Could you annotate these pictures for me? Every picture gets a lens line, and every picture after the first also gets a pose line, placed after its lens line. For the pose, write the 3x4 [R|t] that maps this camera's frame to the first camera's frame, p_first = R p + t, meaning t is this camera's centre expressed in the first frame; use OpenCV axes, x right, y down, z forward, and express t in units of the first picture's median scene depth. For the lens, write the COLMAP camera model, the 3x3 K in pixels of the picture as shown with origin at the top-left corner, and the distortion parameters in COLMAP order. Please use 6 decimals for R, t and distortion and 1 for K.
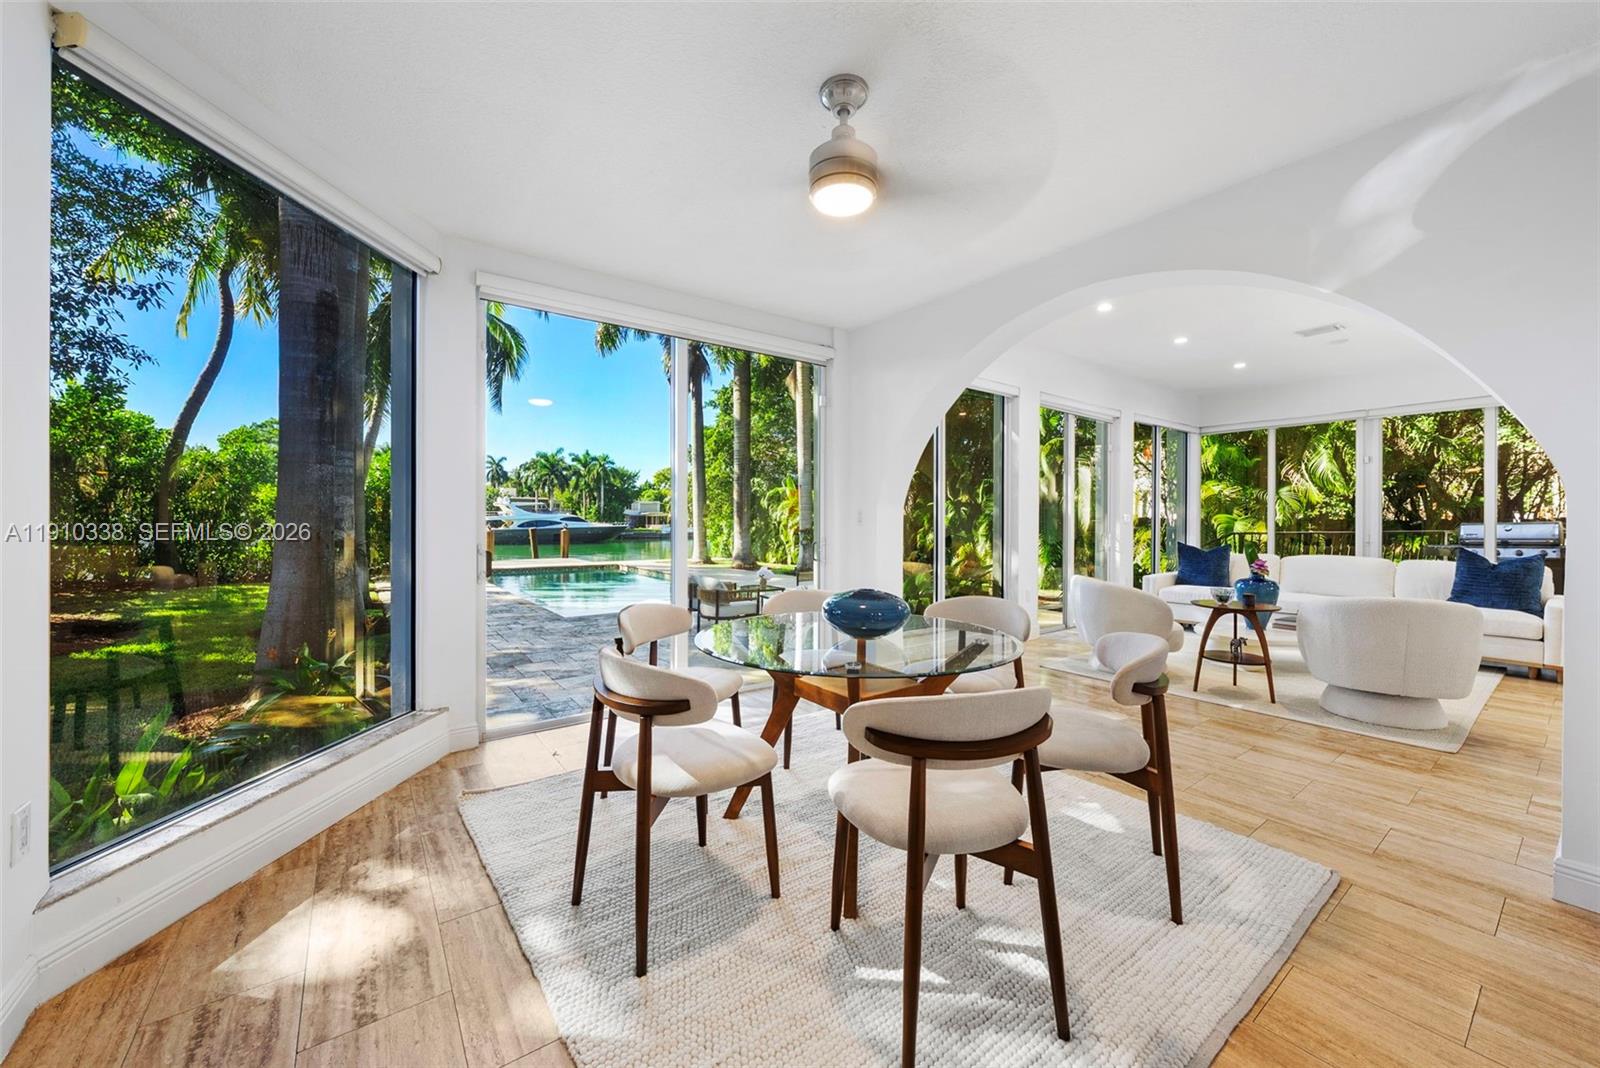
lens RADIAL K [[606.7, 0, 788.1], [0, 606.7, 520.3], [0, 0, 1]] dist [0.005920, -0.000820]
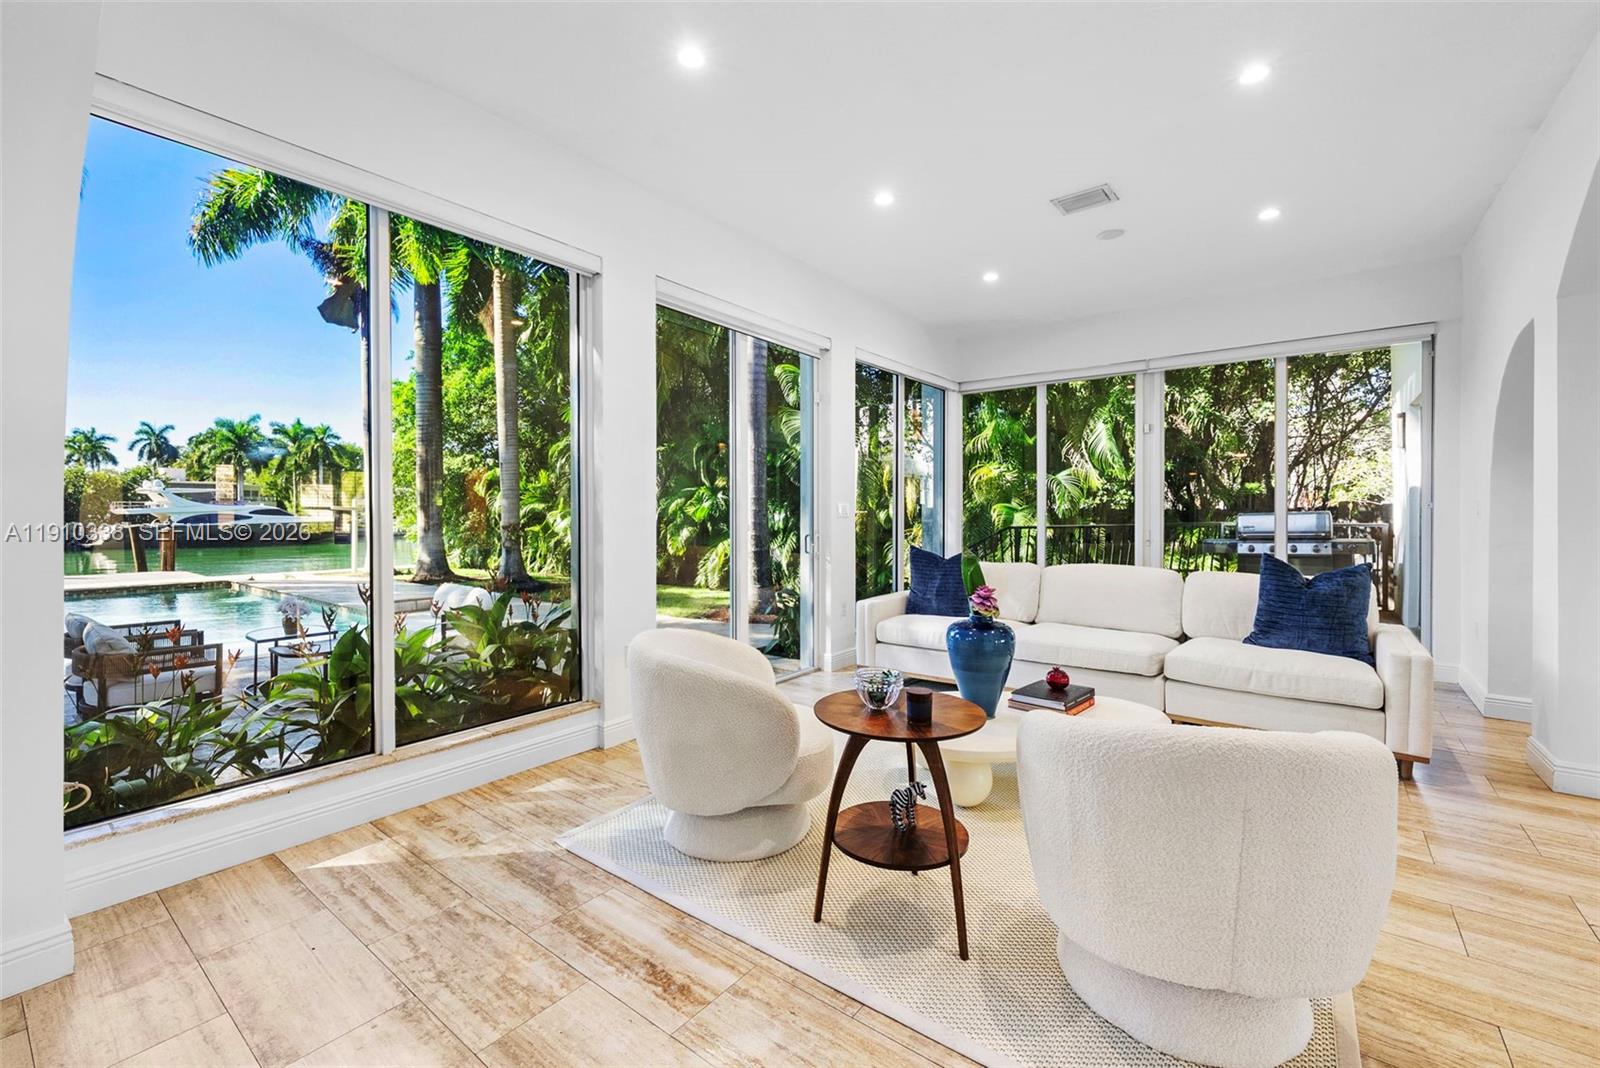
lens RADIAL K [[683.9, 0, 788.6], [0, 683.9, 514.3], [0, 0, 1]] dist [0.001203, -0.000759]
pose [[0.961620, -0.004892, 0.274342, 0.235220], [0.003678, 0.999981, 0.004939, -0.001056], [-0.274361, -0.003740, 0.961620, 0.248599]]
